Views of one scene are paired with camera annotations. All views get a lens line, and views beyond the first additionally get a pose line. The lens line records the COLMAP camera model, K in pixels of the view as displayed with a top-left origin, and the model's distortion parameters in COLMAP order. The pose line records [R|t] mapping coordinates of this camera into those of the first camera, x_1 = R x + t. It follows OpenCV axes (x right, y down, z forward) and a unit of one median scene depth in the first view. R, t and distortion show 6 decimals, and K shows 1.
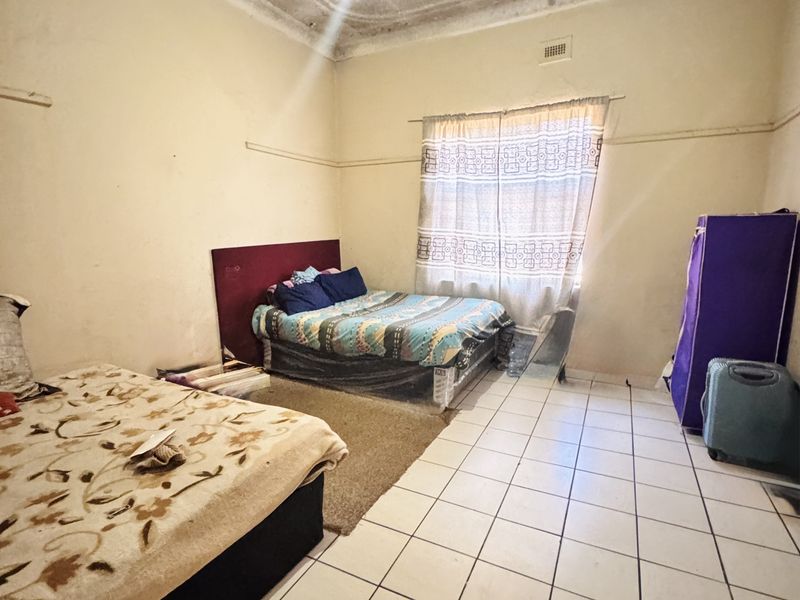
lens RADIAL K [[428.8, 0, 400.1], [0, 428.8, 300.5], [0, 0, 1]] dist [-0.006819, 0.003535]
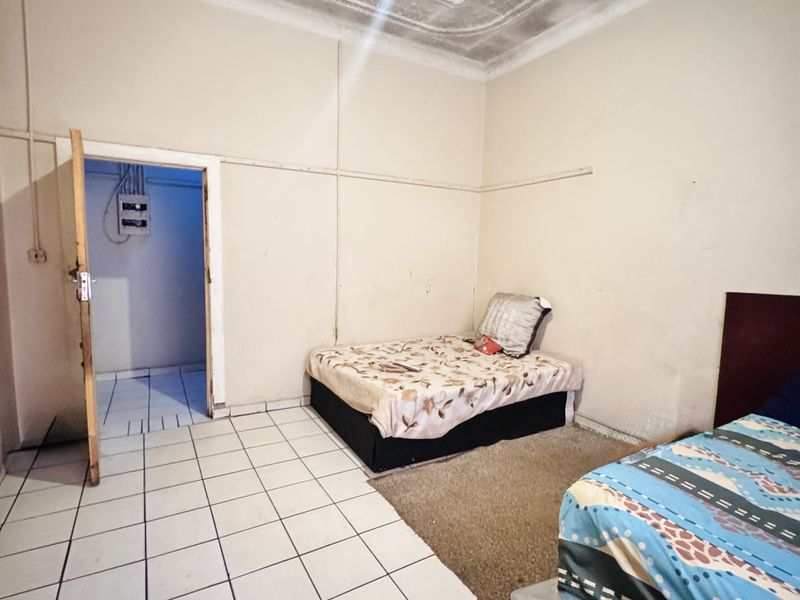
lens RADIAL K [[428.8, 0, 399.8], [0, 428.8, 298.7], [0, 0, 1]] dist [-0.006819, 0.003535]
pose [[-0.534290, 0.076341, -0.841847, 0.895140], [-0.160369, 0.968672, 0.189622, -0.278066], [0.829949, 0.236319, -0.505309, 1.592569]]
